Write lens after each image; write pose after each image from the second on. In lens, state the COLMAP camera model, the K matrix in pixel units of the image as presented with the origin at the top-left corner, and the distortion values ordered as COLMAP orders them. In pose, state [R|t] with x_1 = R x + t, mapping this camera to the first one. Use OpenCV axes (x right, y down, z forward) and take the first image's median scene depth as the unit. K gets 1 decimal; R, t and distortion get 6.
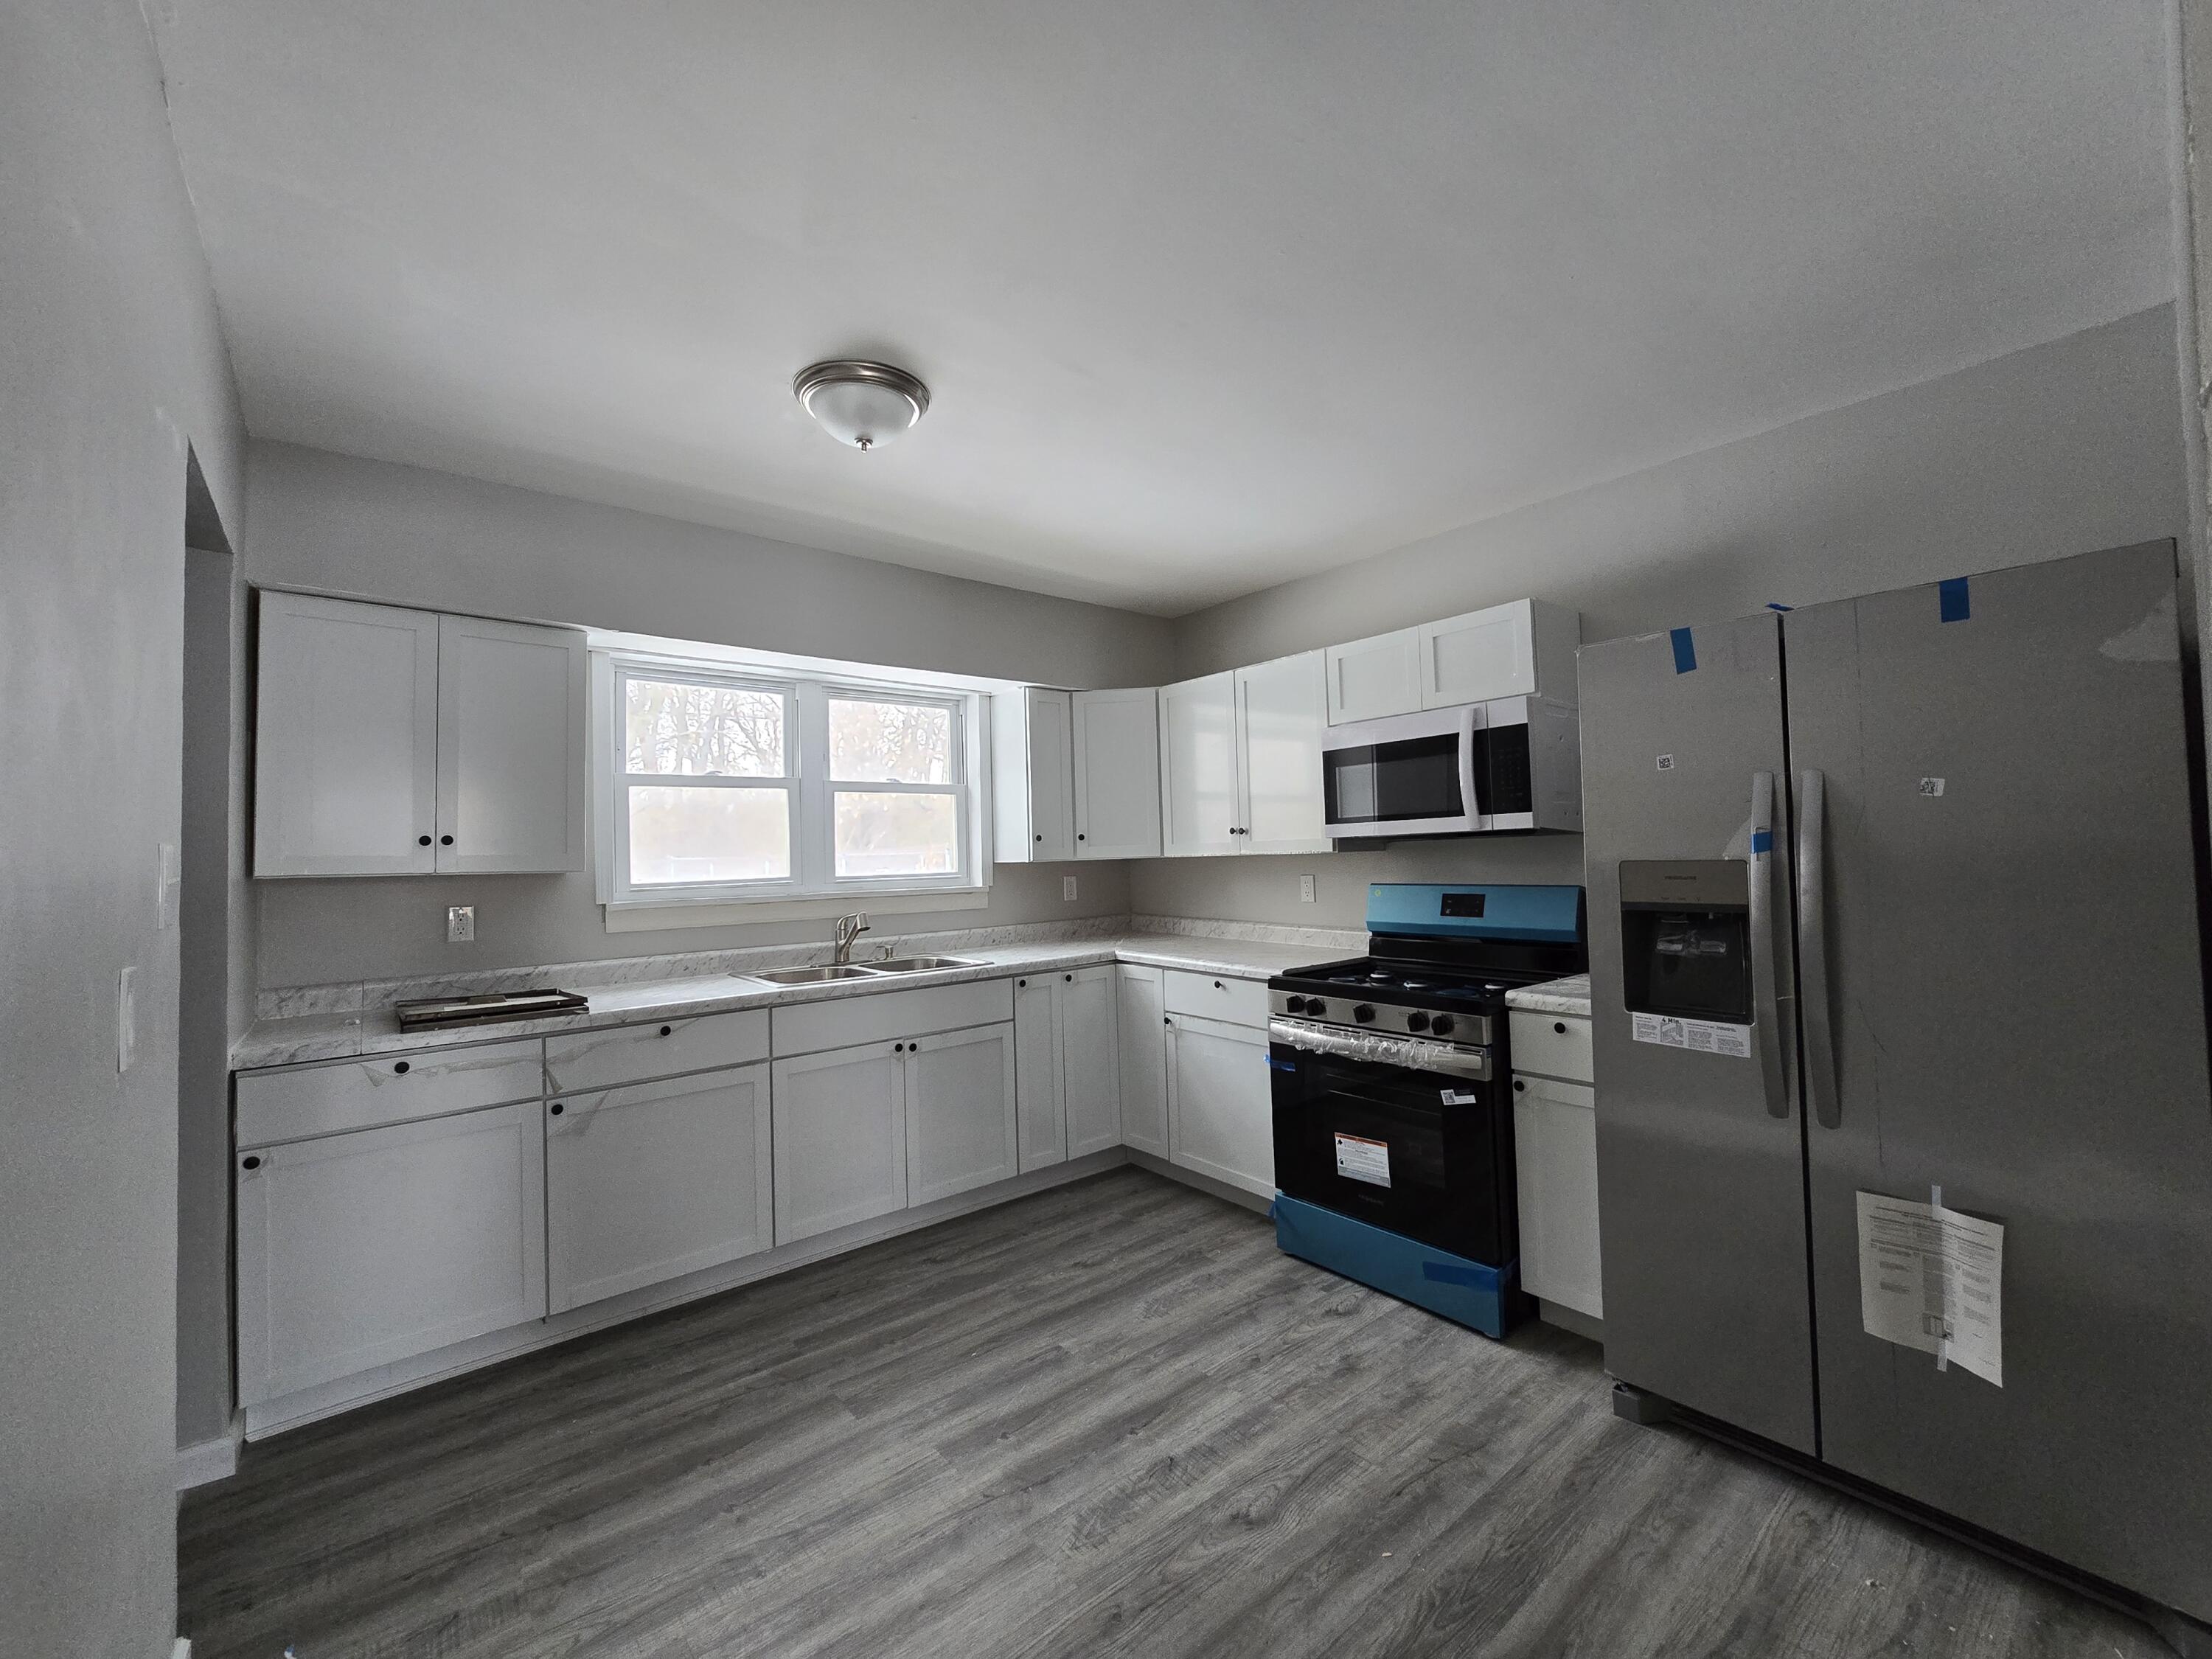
lens RADIAL K [[902.3, 0, 1110.5], [0, 902.3, 820.8], [0, 0, 1]] dist [-0.000268, 0.000516]
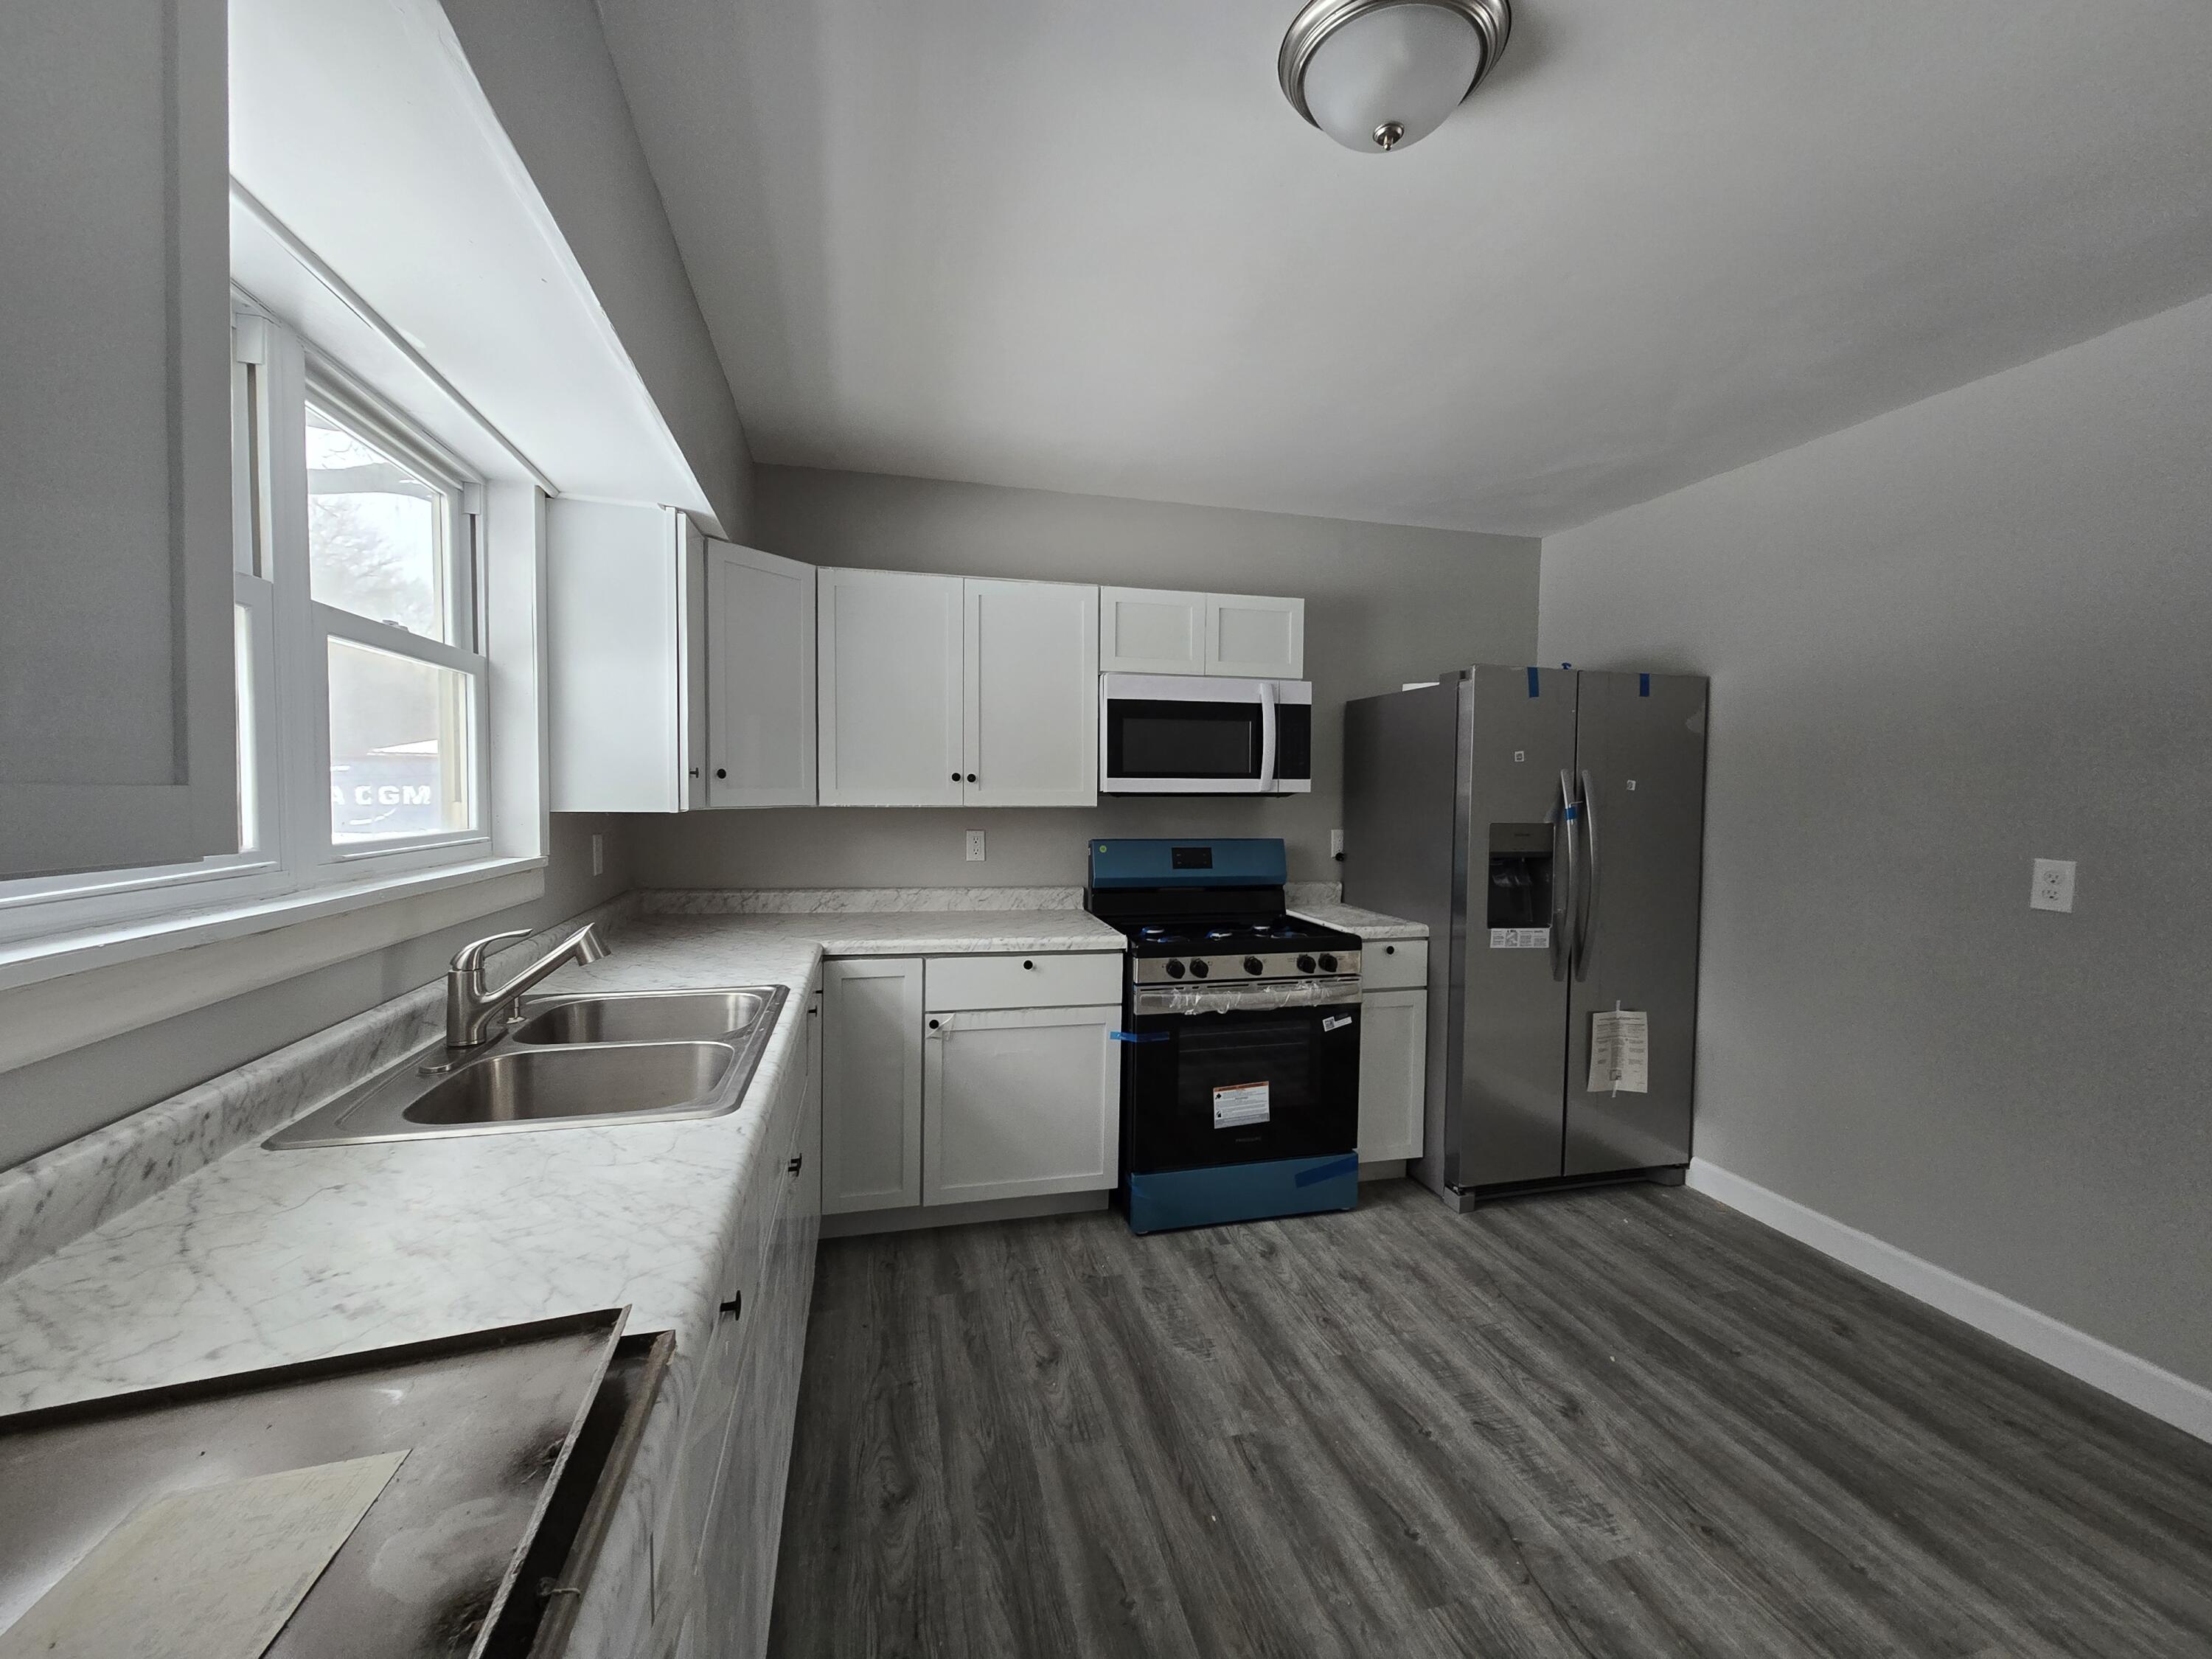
lens RADIAL K [[907.9, 0, 1111.0], [0, 907.9, 824.4], [0, 0, 1]] dist [0.000551, 0.000454]
pose [[0.419798, -0.004575, 0.907606, -0.713729], [-0.056579, 0.997910, 0.031200, 0.026762], [-0.905852, -0.064449, 0.418662, 0.697675]]
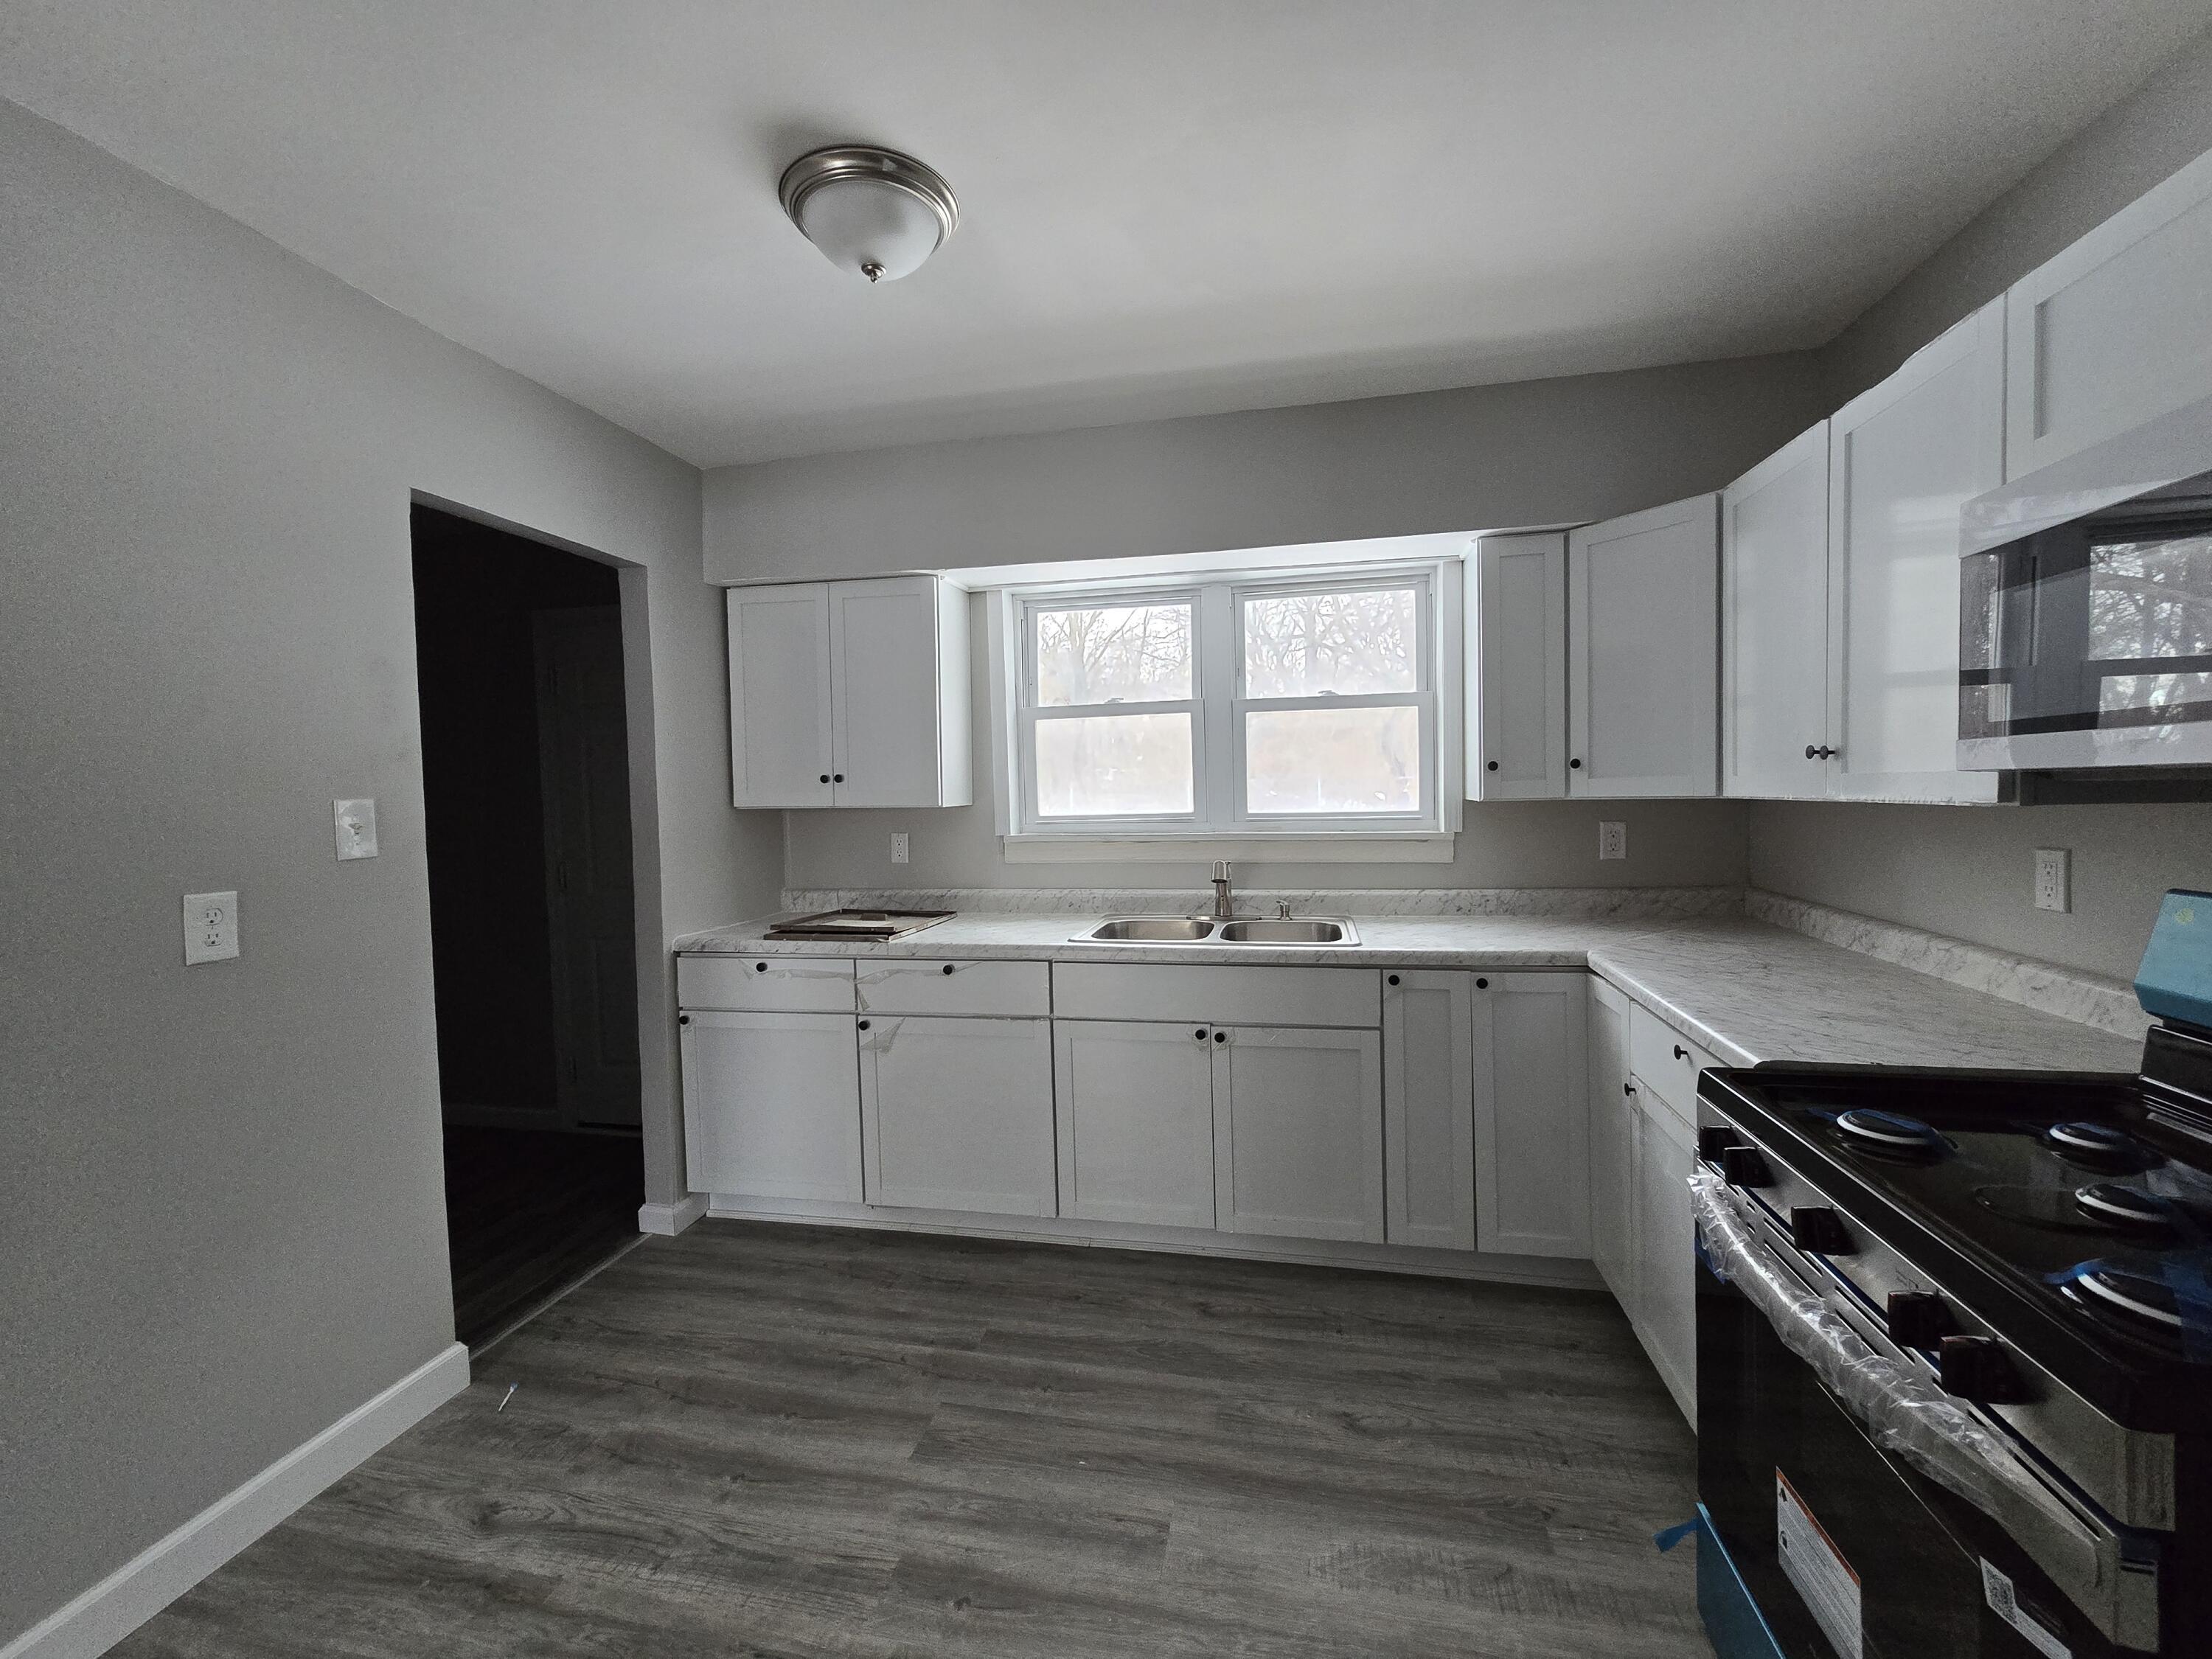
lens RADIAL K [[902.3, 0, 1110.5], [0, 902.3, 820.8], [0, 0, 1]] dist [-0.000268, 0.000516]
pose [[0.624171, 0.041963, -0.780160, 0.372468], [0.034524, 0.996100, 0.081199, -0.006171], [0.780525, -0.077617, 0.620288, 0.508301]]
